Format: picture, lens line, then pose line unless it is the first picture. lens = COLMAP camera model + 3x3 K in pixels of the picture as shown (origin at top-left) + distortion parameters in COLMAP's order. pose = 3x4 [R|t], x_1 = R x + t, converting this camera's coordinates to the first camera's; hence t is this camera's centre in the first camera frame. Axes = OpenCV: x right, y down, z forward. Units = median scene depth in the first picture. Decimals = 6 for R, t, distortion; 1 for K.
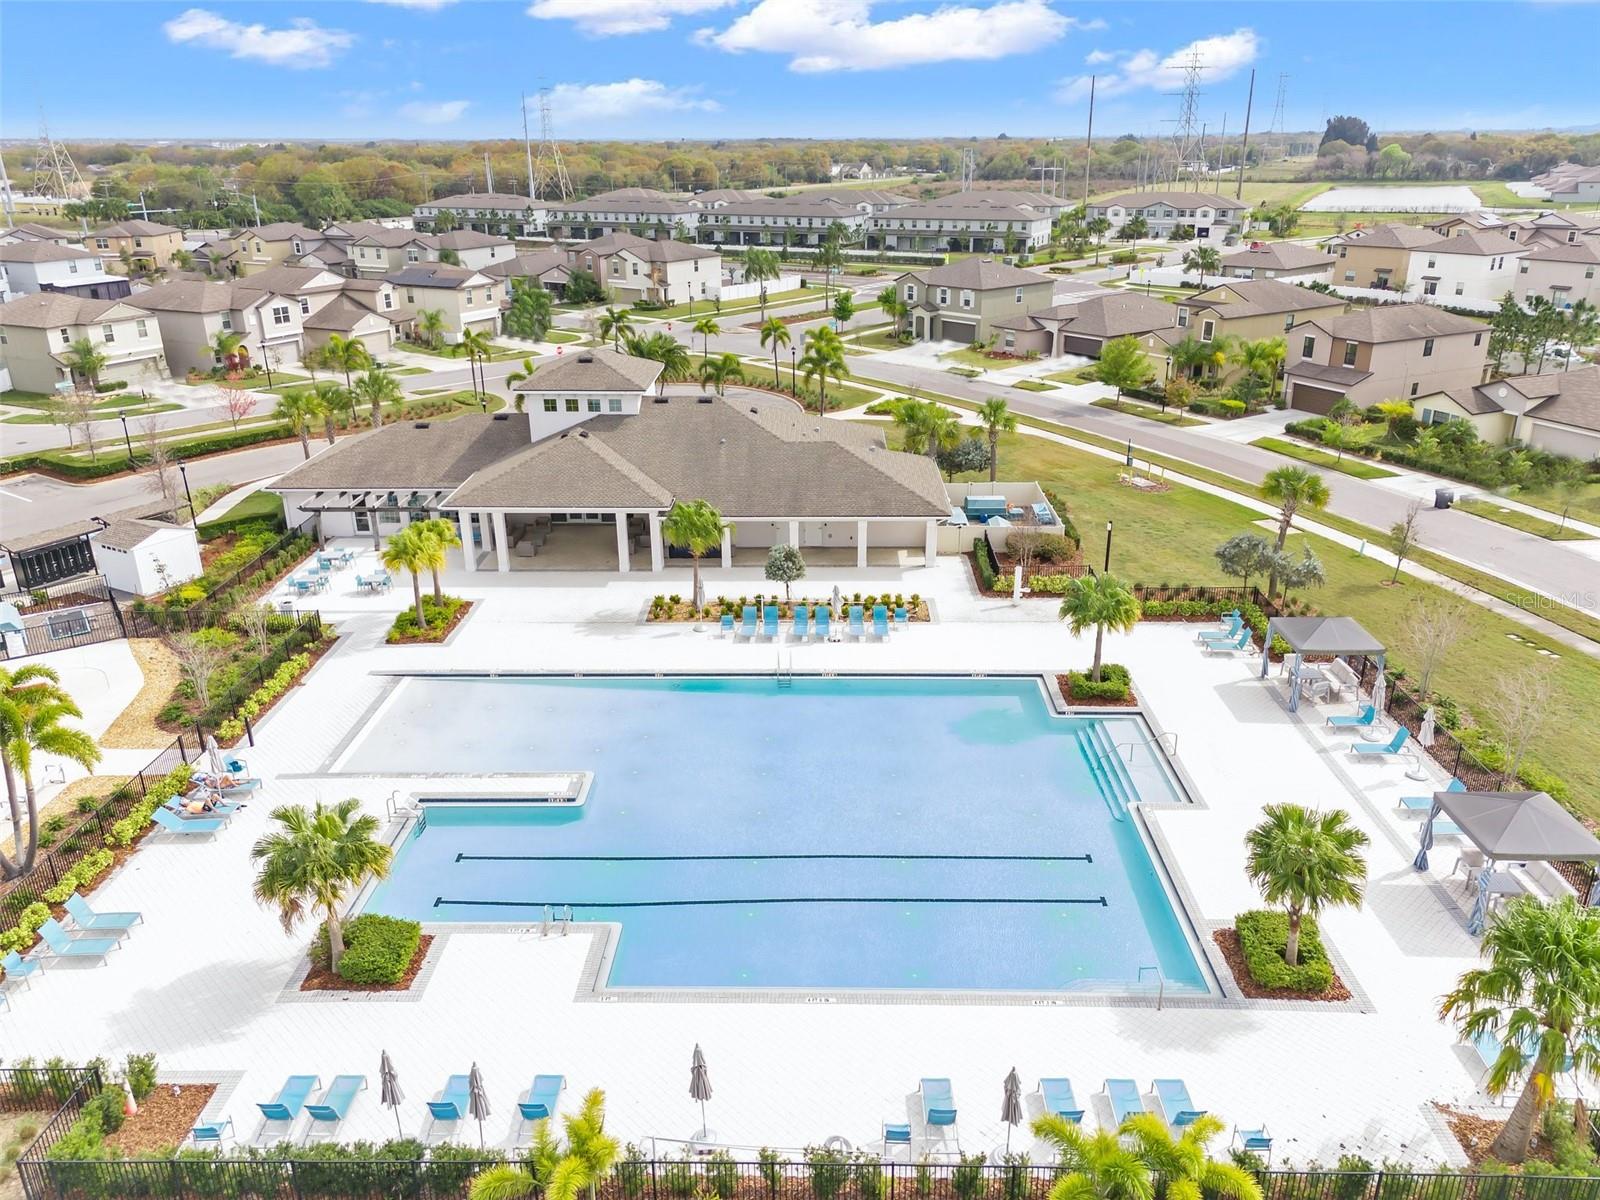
lens RADIAL K [[1179.5, 0, 805.7], [0, 1179.5, 597.2], [0, 0, 1]] dist [0.071234, -0.058336]
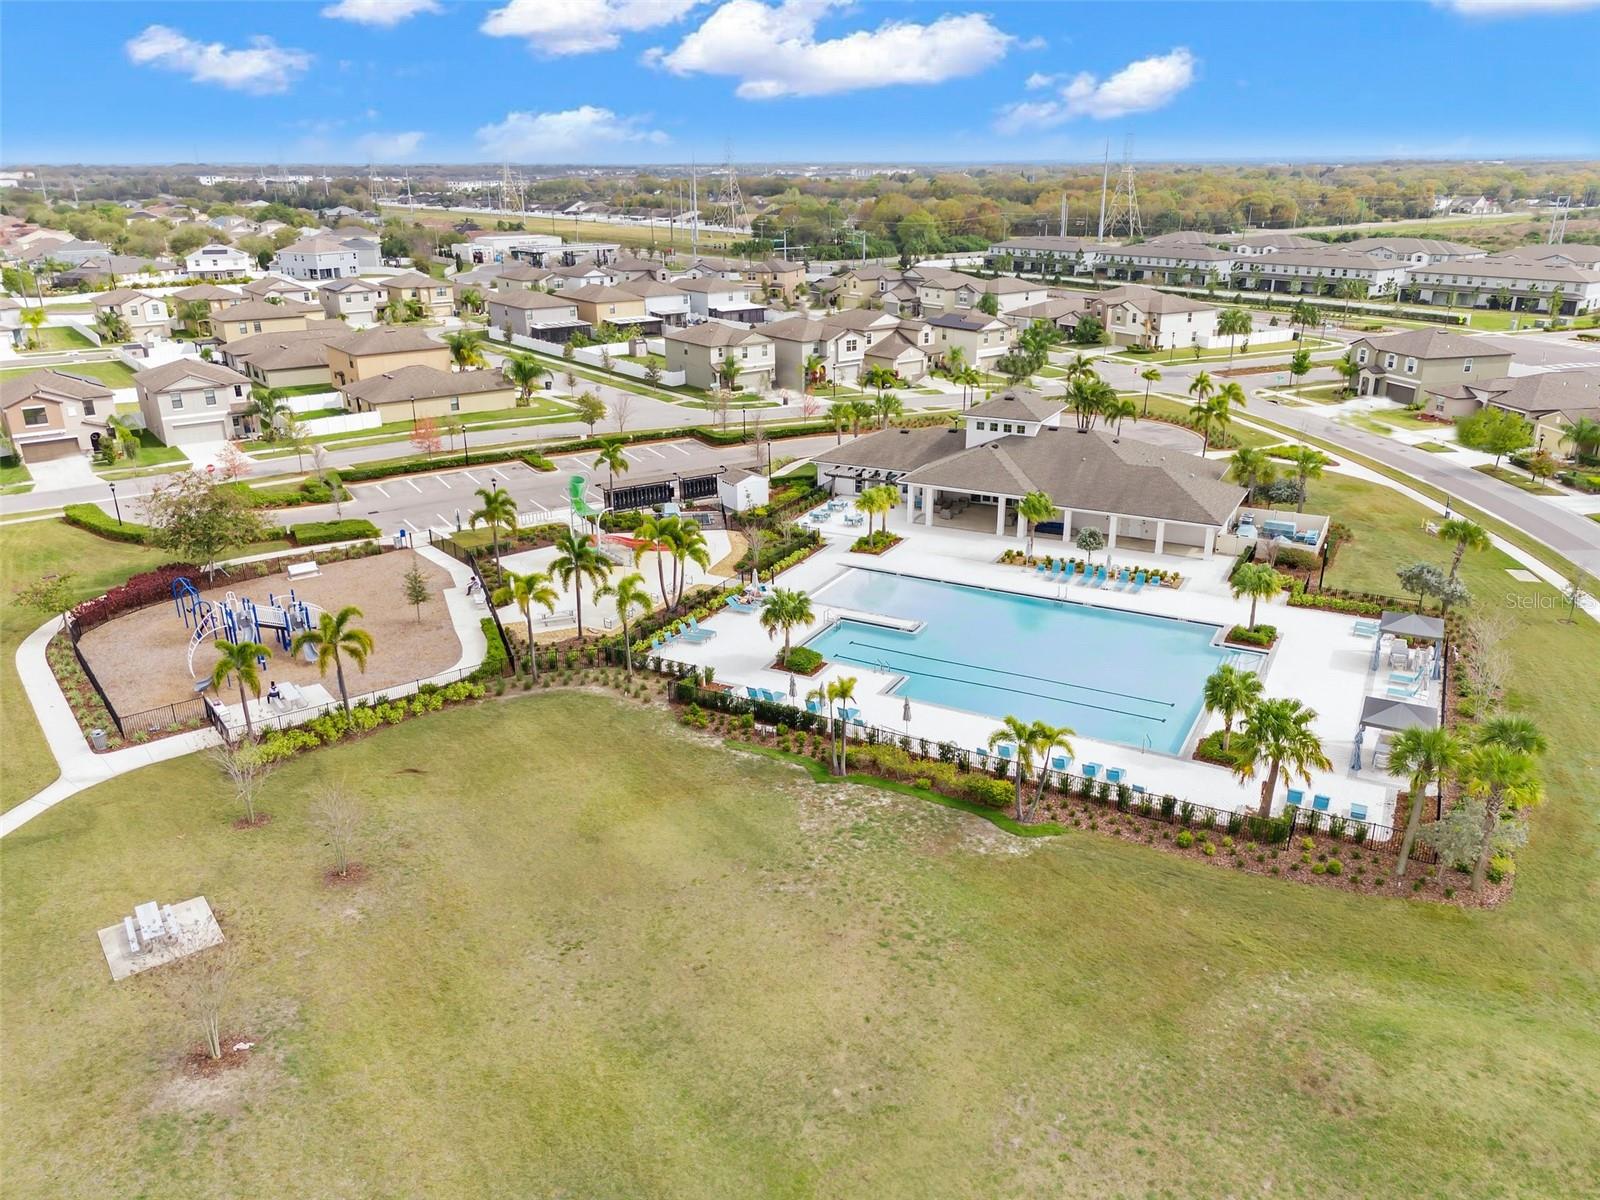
lens RADIAL K [[1179.5, 0, 805.7], [0, 1179.5, 597.2], [0, 0, 1]] dist [0.071234, -0.058336]
pose [[0.891584, 0.157924, -0.424427, 0.271764], [-0.164072, 0.986197, 0.022290, 0.061923], [0.422088, 0.049763, 0.905188, -0.483616]]
